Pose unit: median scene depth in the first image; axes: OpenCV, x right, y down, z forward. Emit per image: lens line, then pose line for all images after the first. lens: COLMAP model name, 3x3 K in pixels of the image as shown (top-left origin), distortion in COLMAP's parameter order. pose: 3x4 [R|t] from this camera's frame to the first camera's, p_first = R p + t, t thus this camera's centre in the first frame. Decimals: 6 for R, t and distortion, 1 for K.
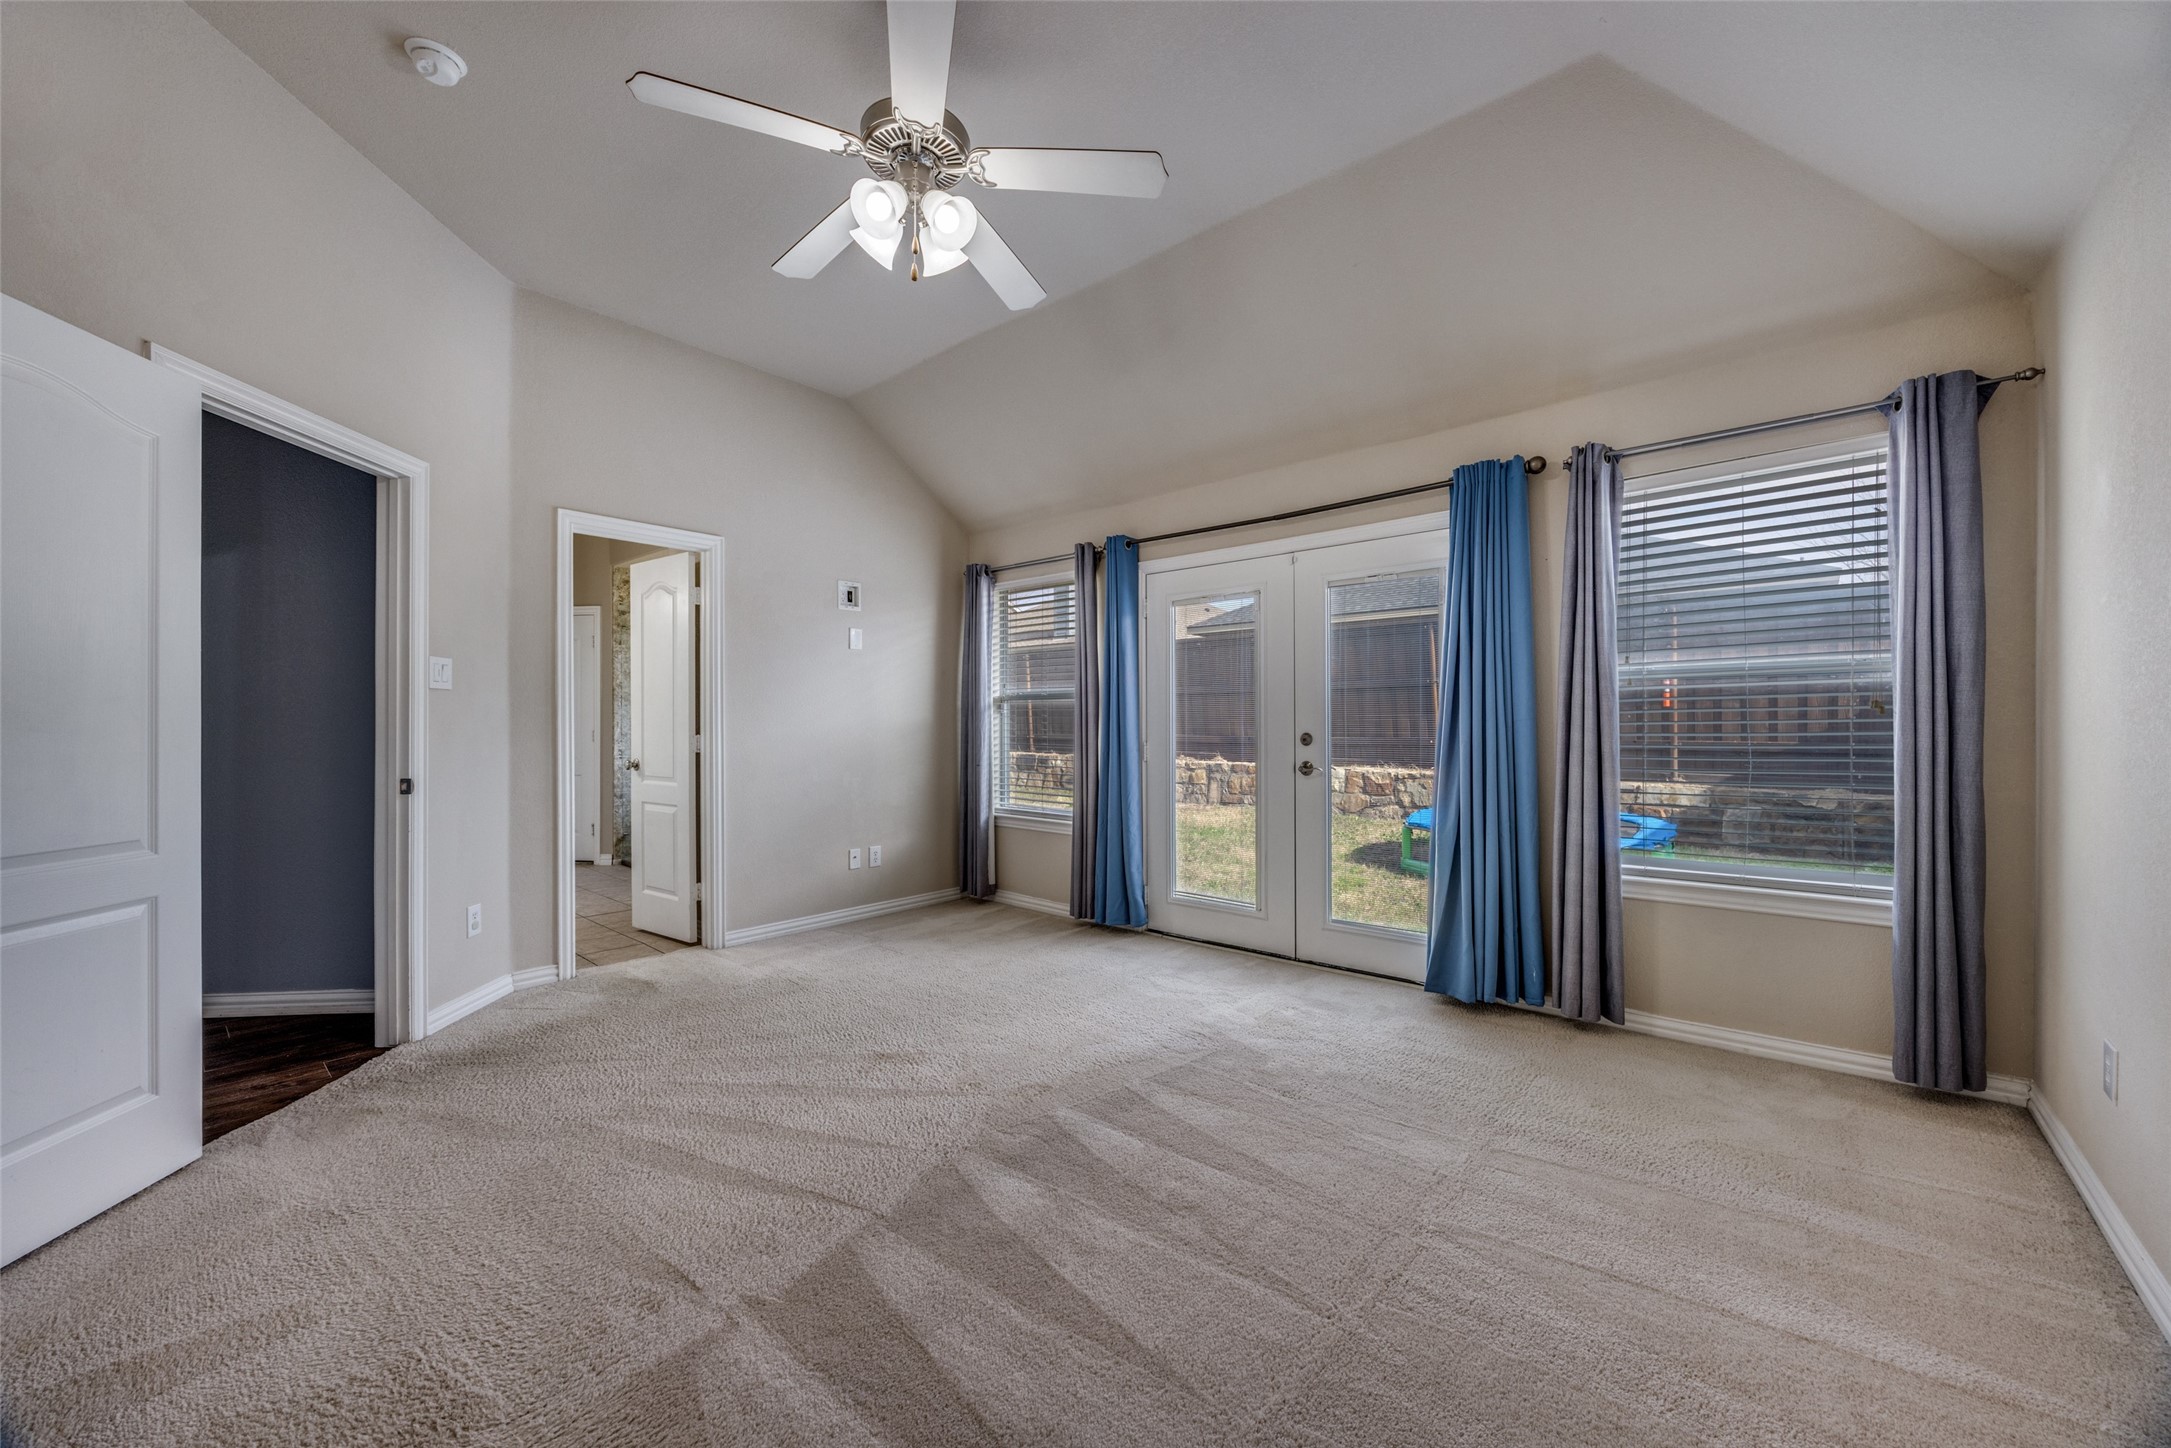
lens RADIAL K [[820.0, 0, 1087.1], [0, 820.0, 727.1], [0, 0, 1]] dist [-0.002092, -0.000069]
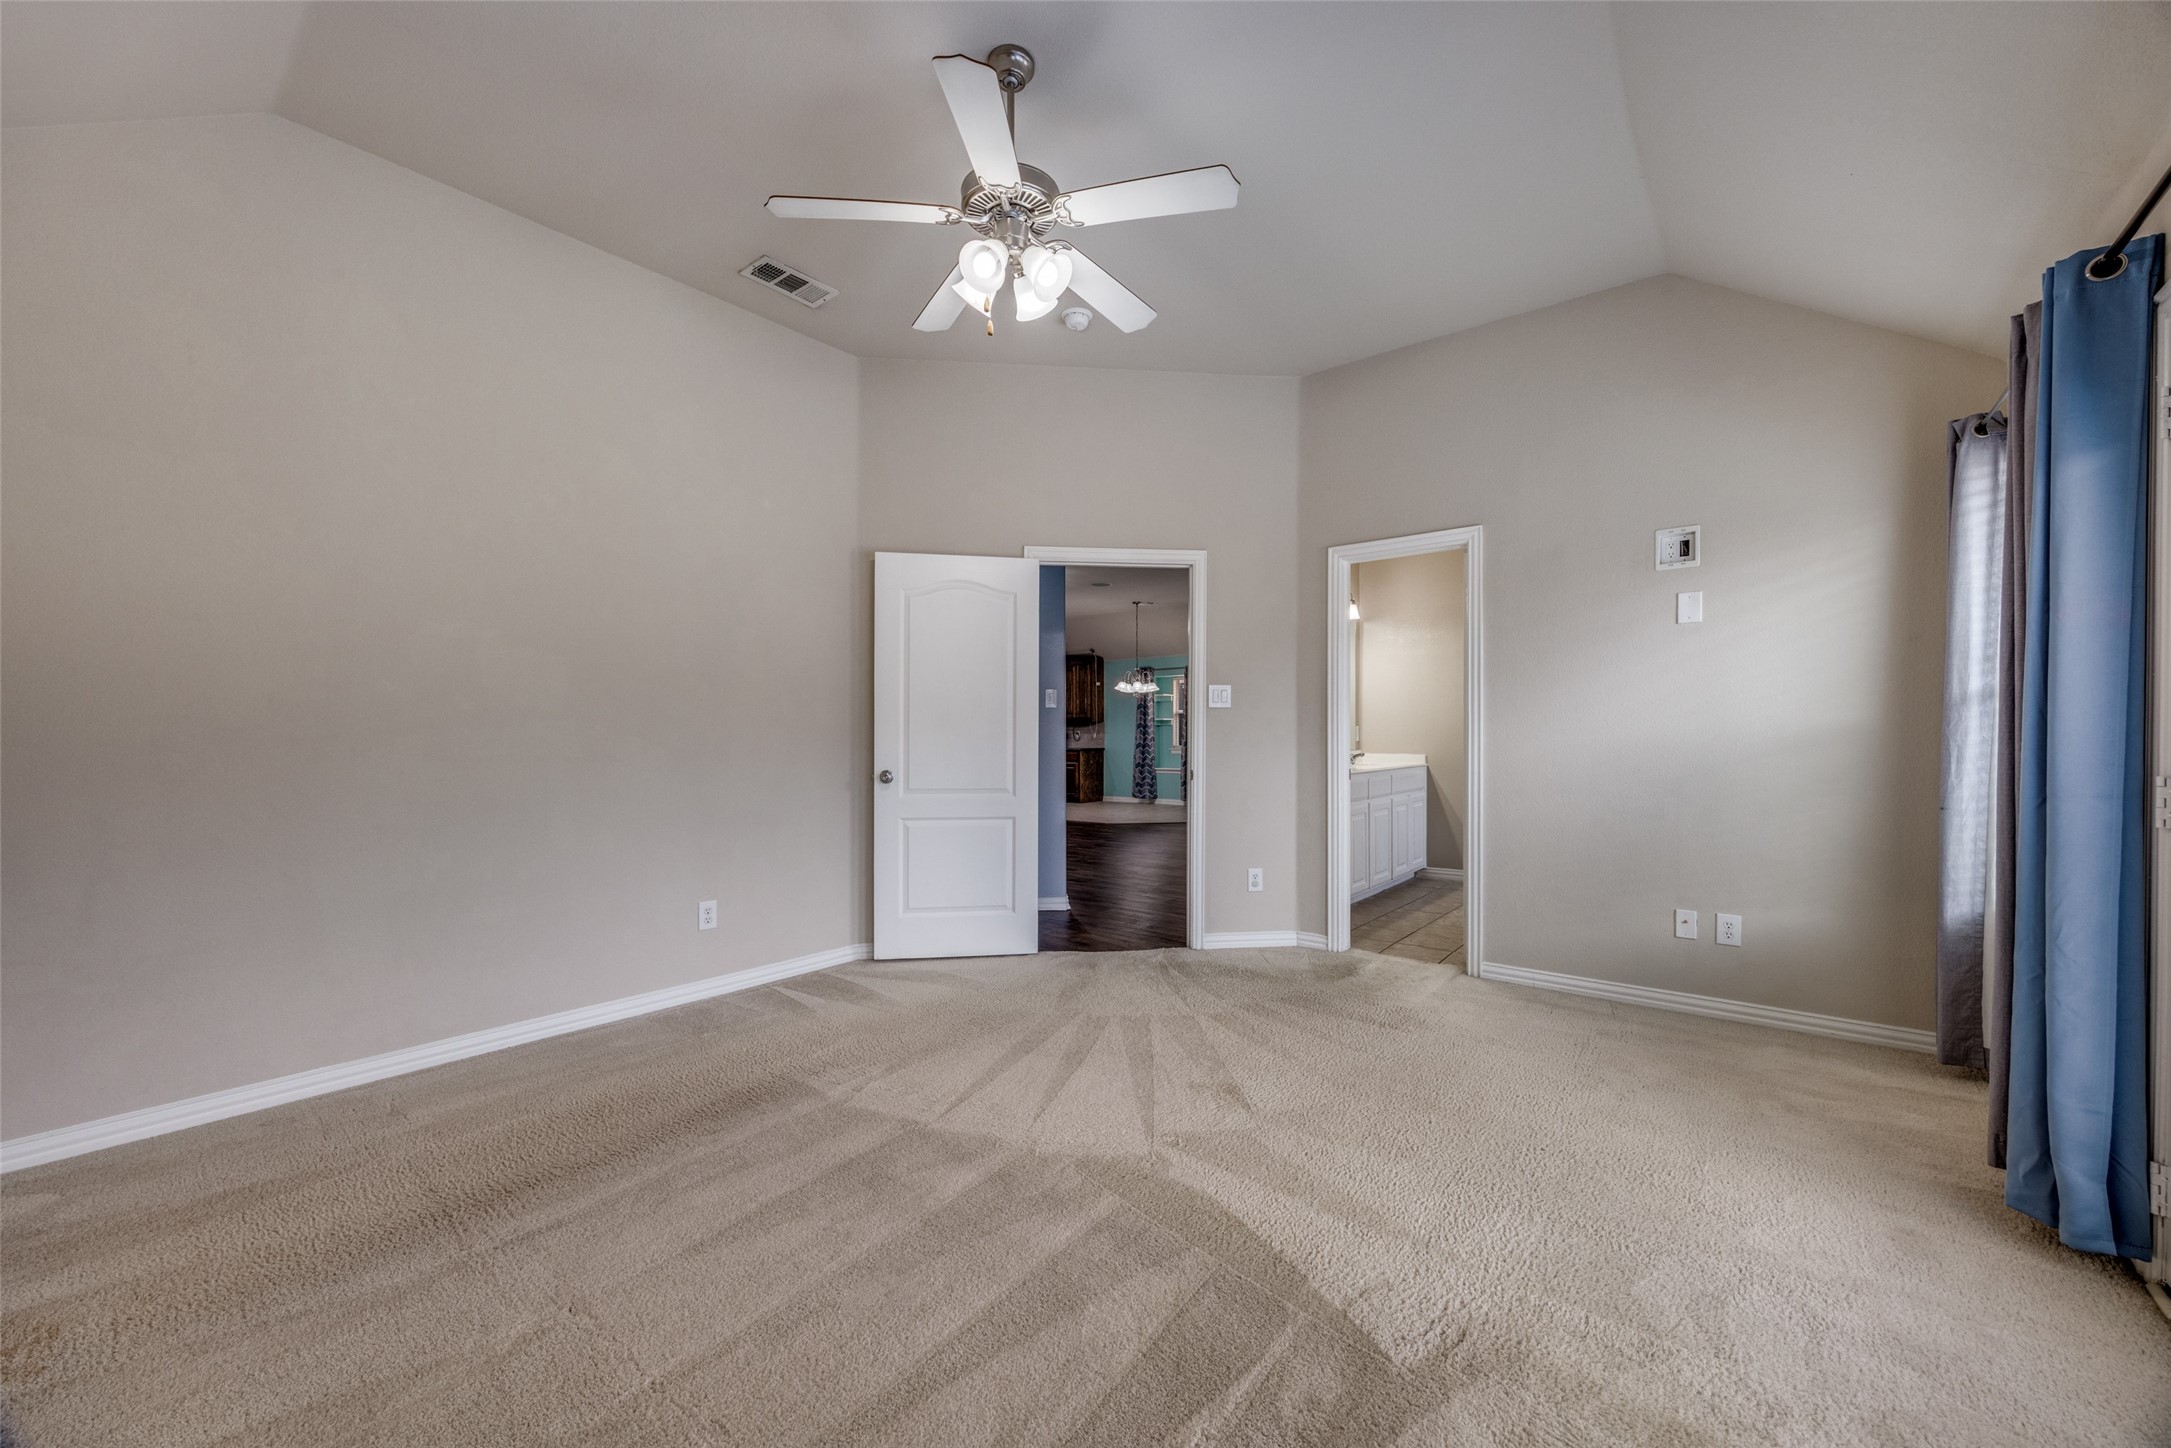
lens RADIAL K [[825.8, 0, 1097.1], [0, 825.8, 737.8], [0, 0, 1]] dist [0.001439, 0.000185]
pose [[0.035944, 0.006998, -0.999329, 0.391994], [0.000807, 0.999975, 0.007031, -0.003132], [0.999353, -0.001059, 0.035937, 0.466556]]
